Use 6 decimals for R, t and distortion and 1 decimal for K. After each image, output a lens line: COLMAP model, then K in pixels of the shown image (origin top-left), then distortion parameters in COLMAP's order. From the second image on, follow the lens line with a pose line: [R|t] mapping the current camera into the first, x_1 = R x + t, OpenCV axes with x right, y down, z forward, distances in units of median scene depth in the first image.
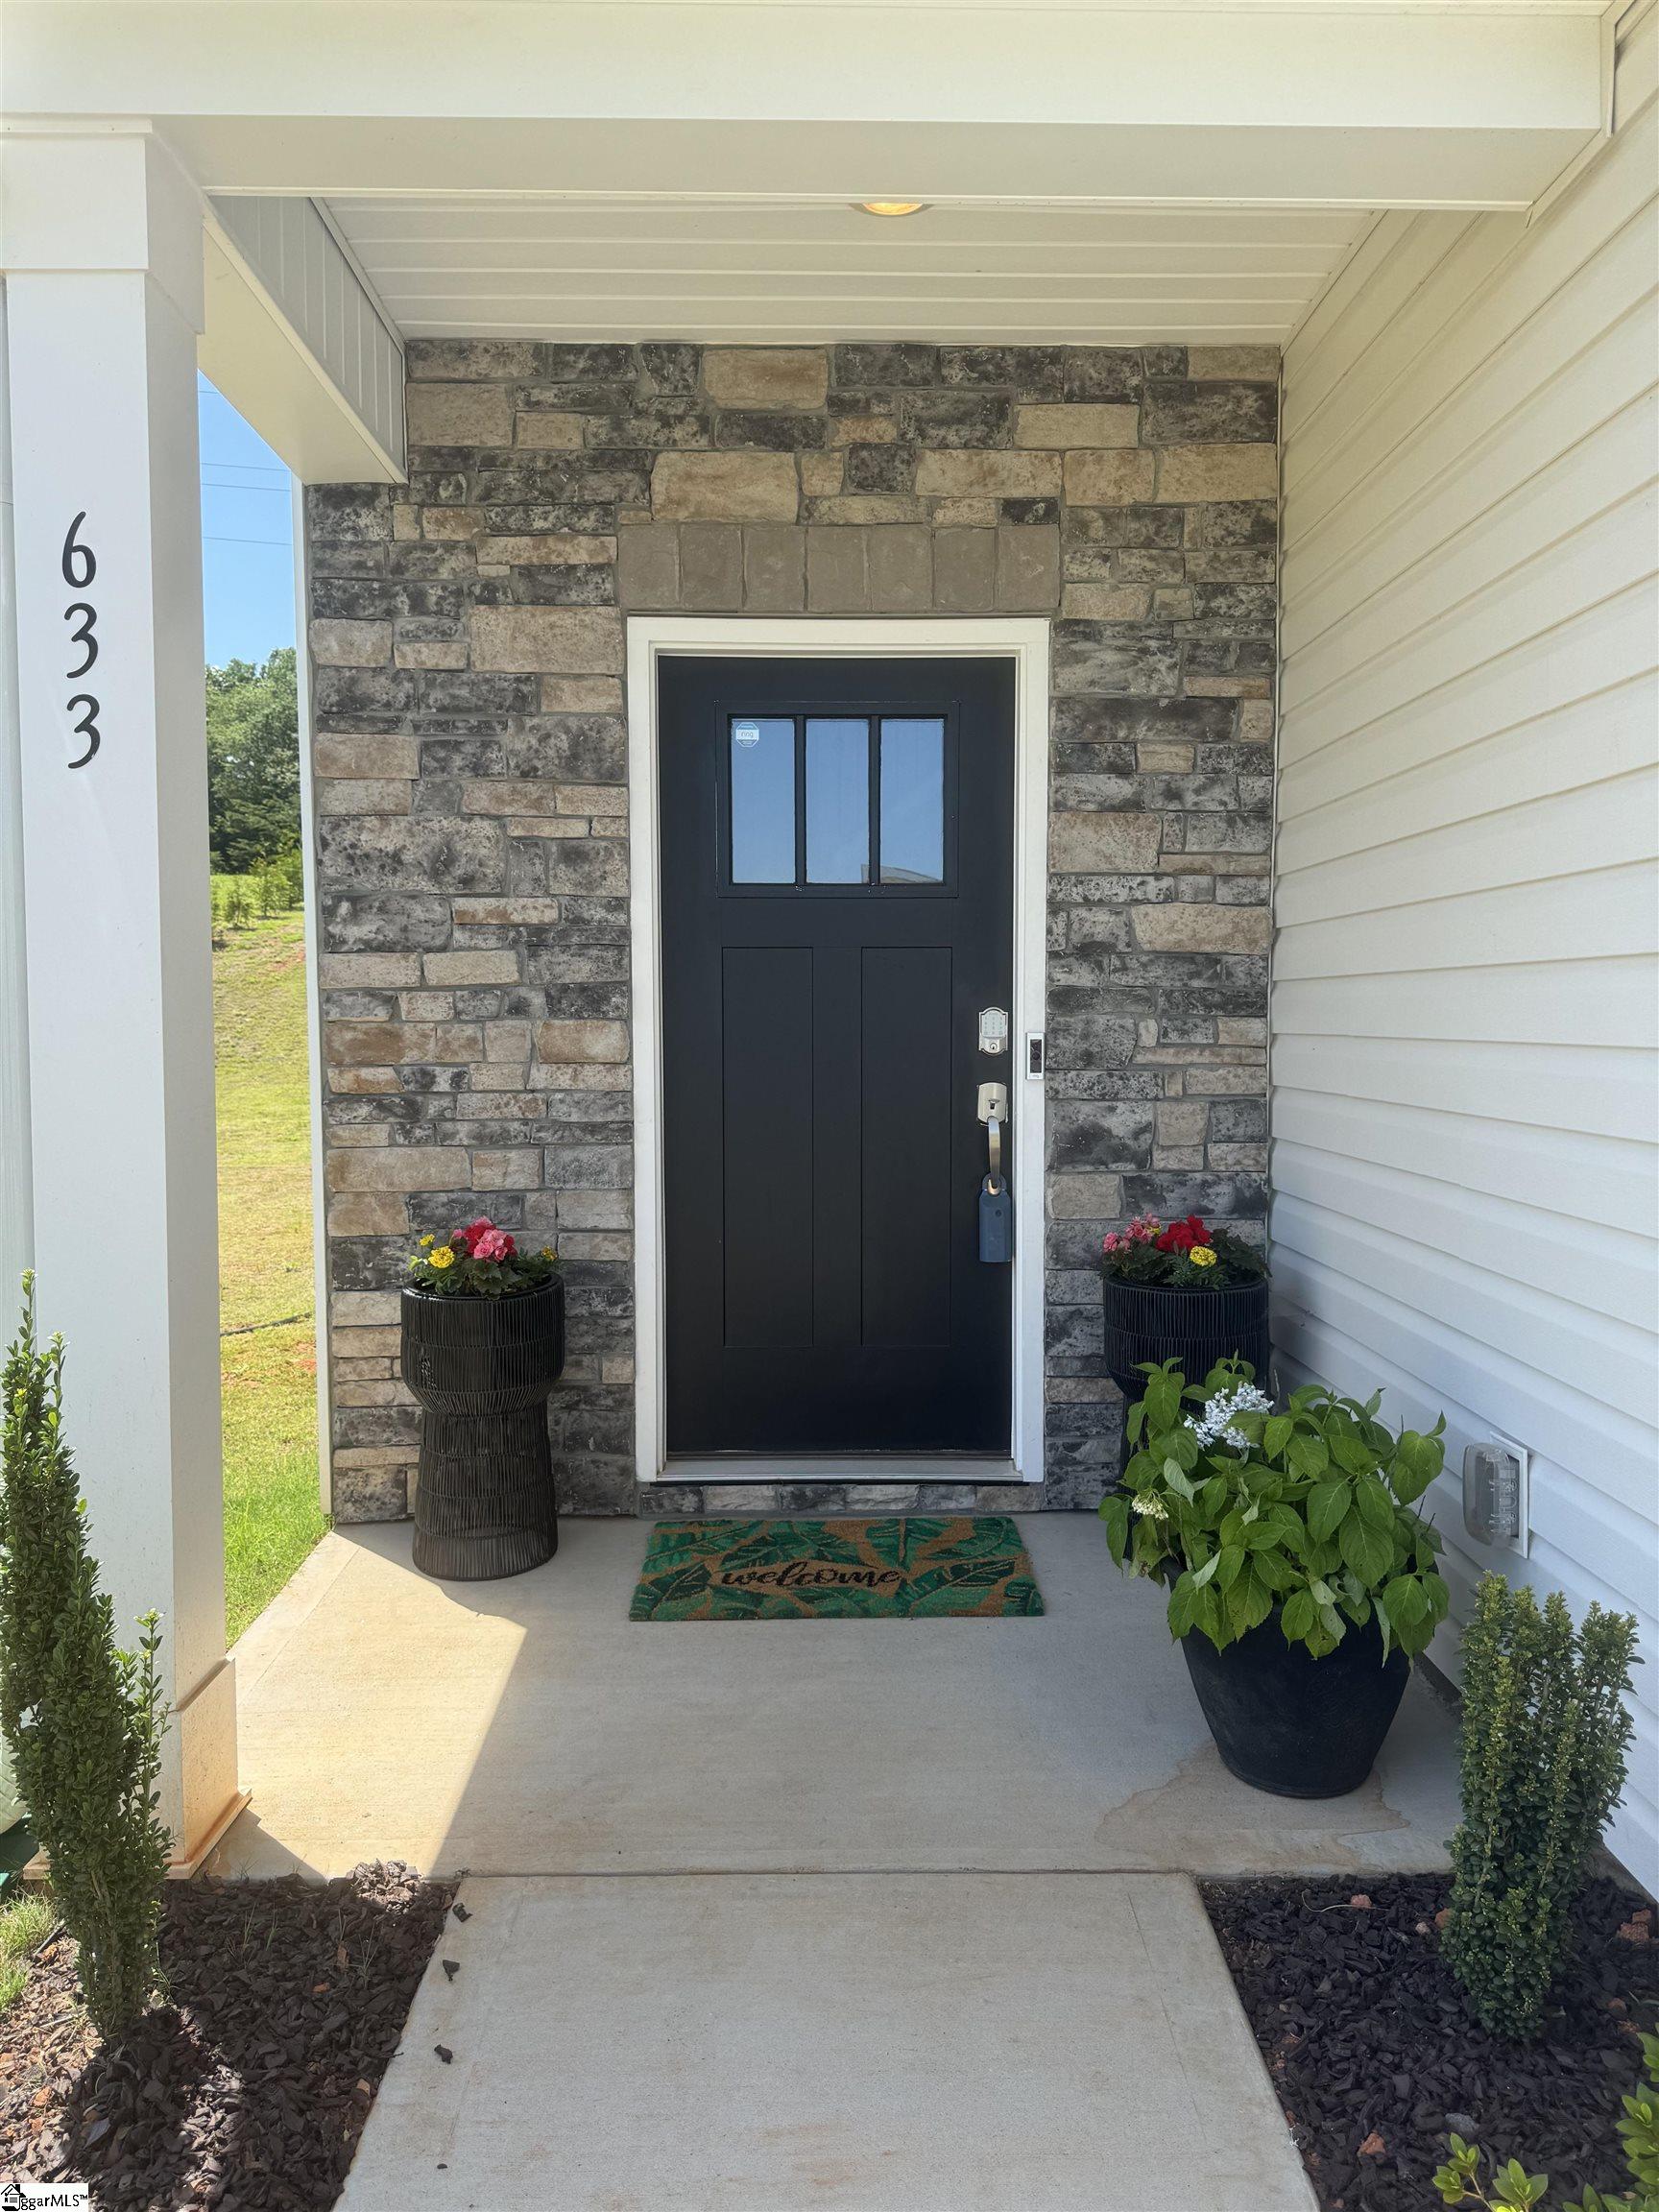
lens RADIAL K [[1565.0, 0, 813.9], [0, 1565.0, 1099.0], [0, 0, 1]] dist [0.084714, -0.095394]
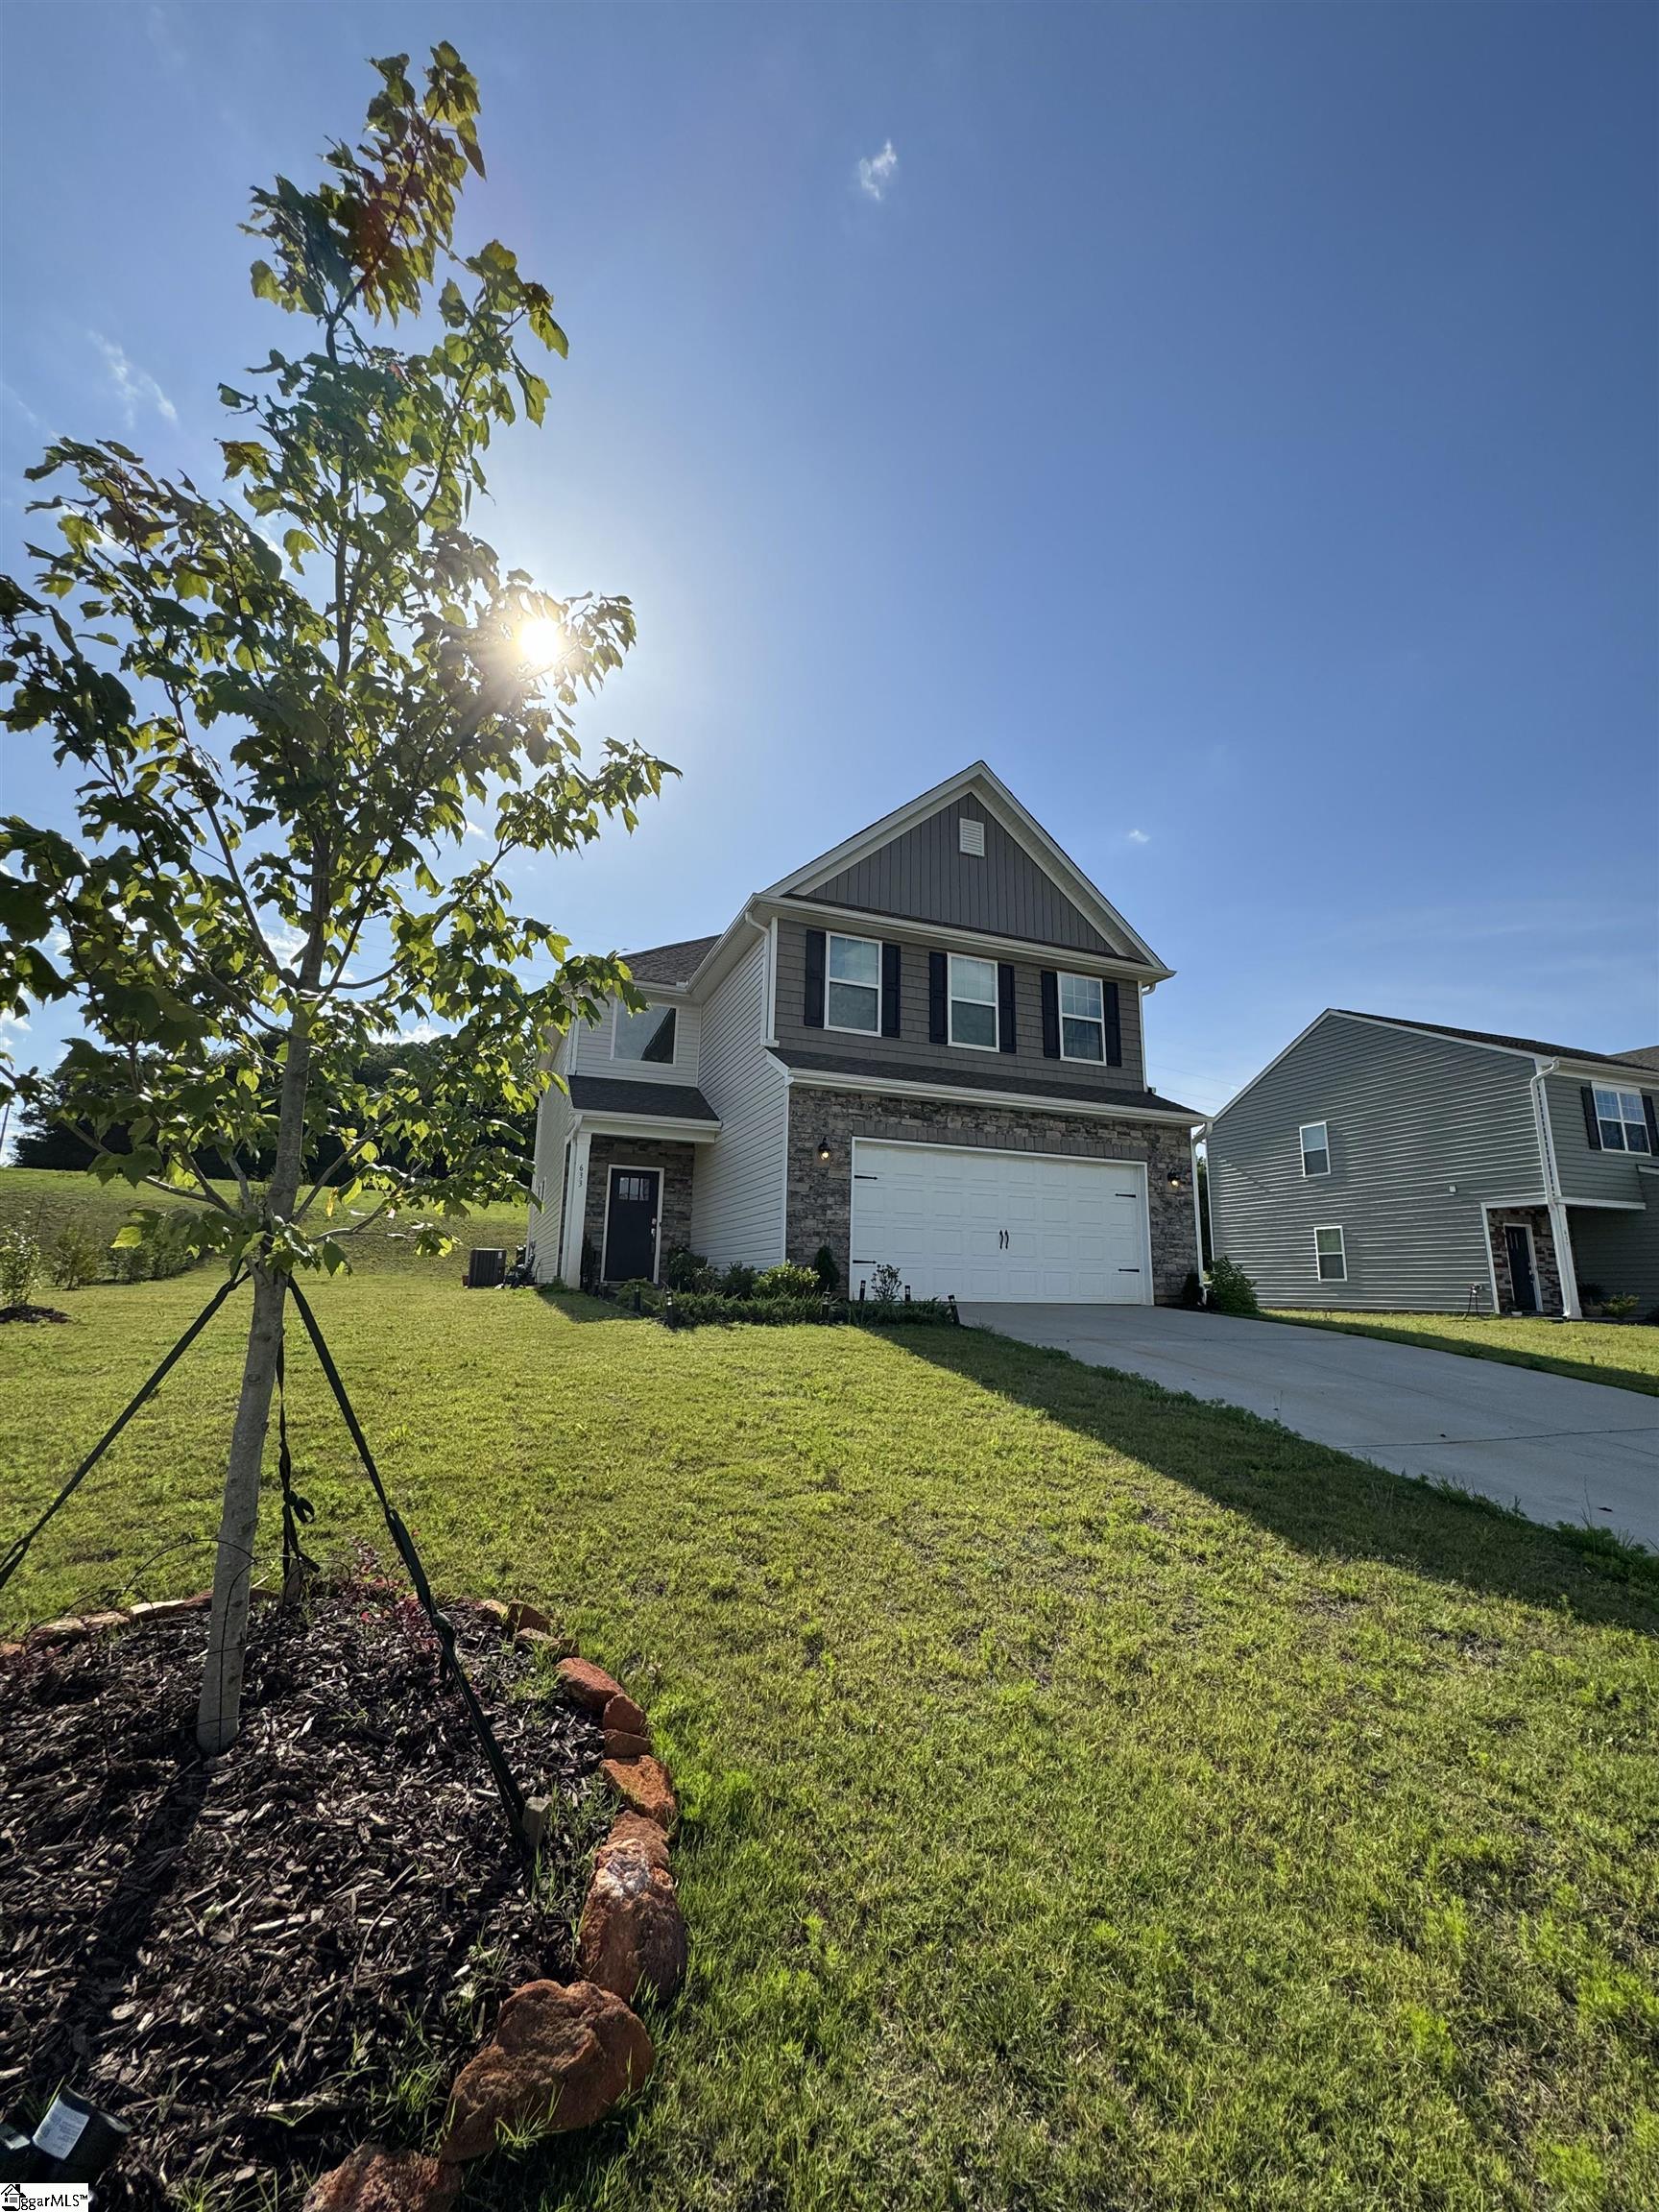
lens RADIAL K [[879.2, 0, 851.9], [0, 879.2, 1113.9], [0, 0, 1]] dist [-0.004223, 0.001436]
pose [[0.922205, 0.089452, 0.376213, -0.643456], [0.003347, 0.970995, -0.239077, 0.471682], [-0.386687, 0.221737, 0.895157, -3.262327]]
